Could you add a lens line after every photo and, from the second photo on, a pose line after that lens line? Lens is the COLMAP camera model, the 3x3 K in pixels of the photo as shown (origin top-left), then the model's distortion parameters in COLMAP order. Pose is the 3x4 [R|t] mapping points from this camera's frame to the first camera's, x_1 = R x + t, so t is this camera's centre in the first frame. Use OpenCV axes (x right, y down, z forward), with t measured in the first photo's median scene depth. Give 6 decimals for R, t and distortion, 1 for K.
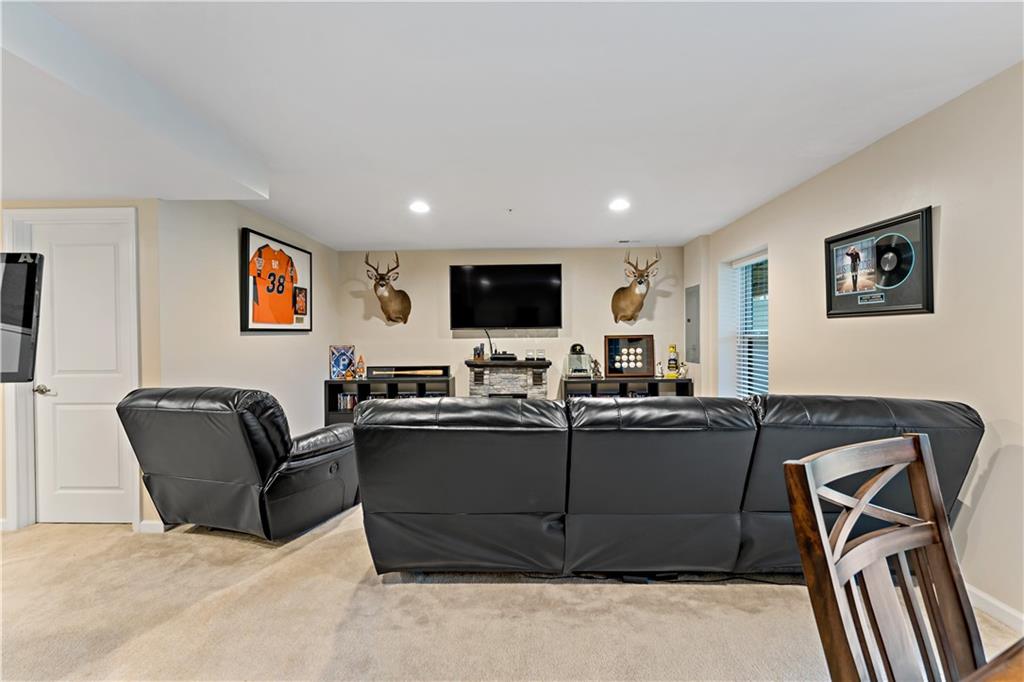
lens RADIAL K [[411.5, 0, 511.5], [0, 411.5, 342.7], [0, 0, 1]] dist [-0.003501, 0.000003]
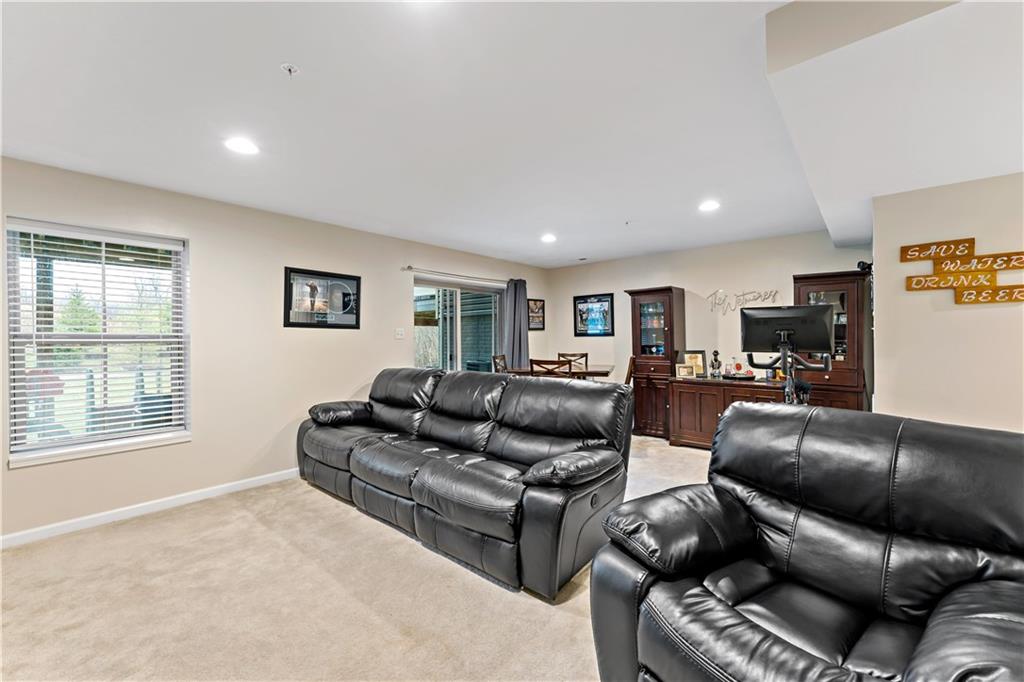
lens RADIAL K [[411.5, 0, 520.1], [0, 411.5, 336.0], [0, 0, 1]] dist [-0.003501, 0.000003]
pose [[-0.774039, 0.016128, 0.632933, -0.497566], [0.017473, 0.999839, -0.004108, -0.009843], [-0.632897, 0.007879, -0.774196, 1.188142]]
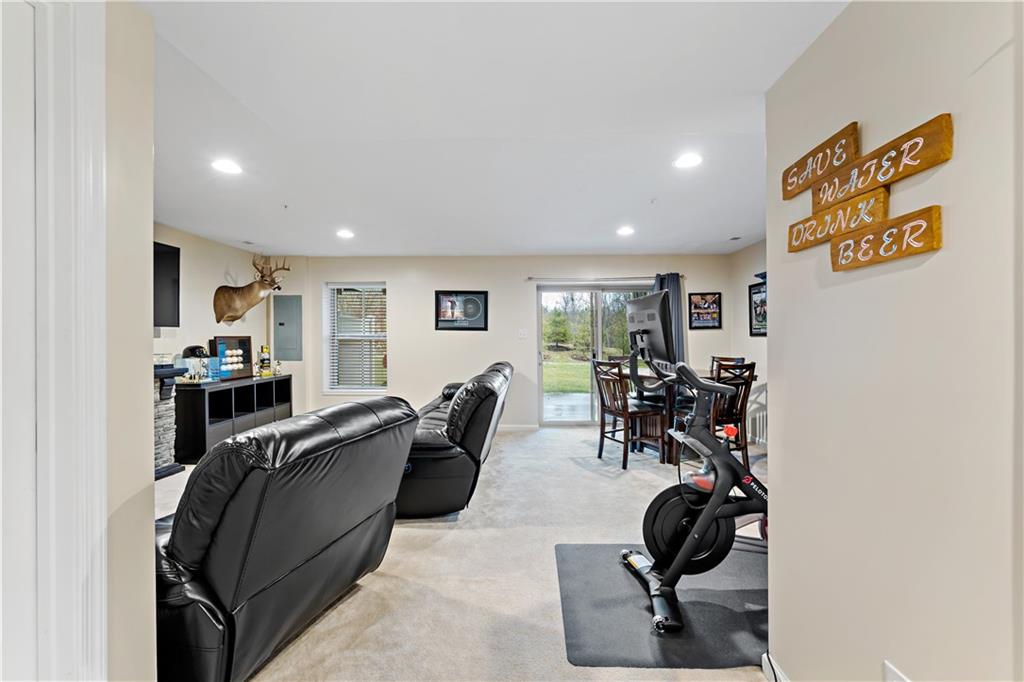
lens RADIAL K [[411.5, 0, 516.7], [0, 411.5, 336.5], [0, 0, 1]] dist [-0.003501, 0.000003]
pose [[0.011644, 0.012171, 0.999858, -0.953255], [0.008554, 0.999888, -0.012271, -0.000343], [-0.999896, 0.008696, 0.011539, 0.446862]]
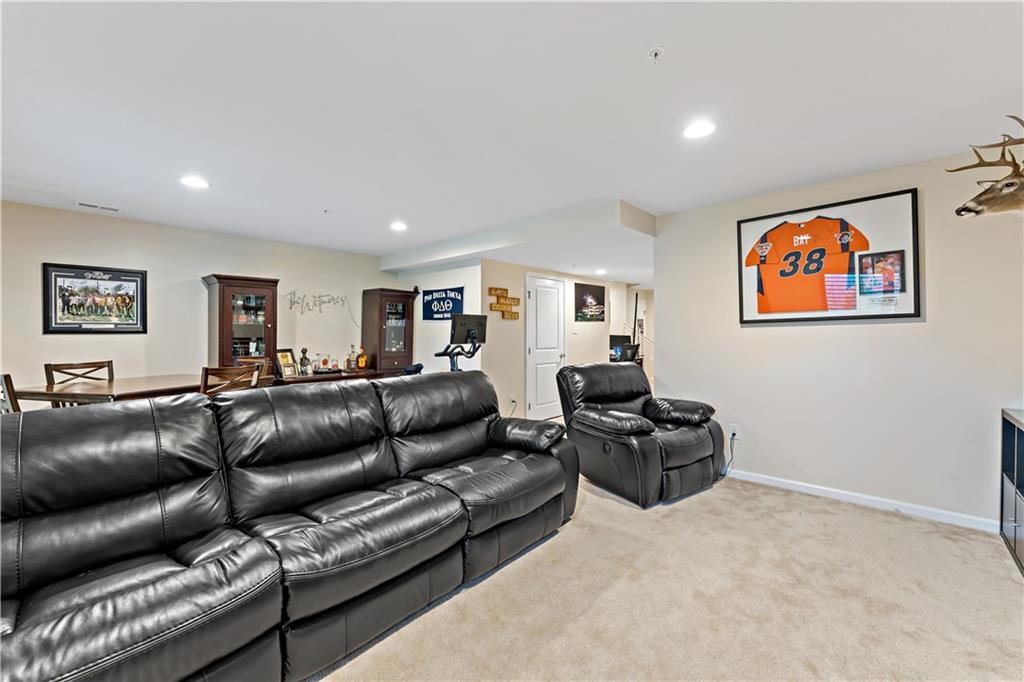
lens RADIAL K [[411.5, 0, 512.3], [0, 411.5, 332.9], [0, 0, 1]] dist [-0.003501, 0.000003]
pose [[-0.645106, 0.011591, -0.764005, 0.462009], [0.006328, 0.999932, 0.009828, -0.016783], [0.764067, 0.001506, -0.645136, 1.162566]]
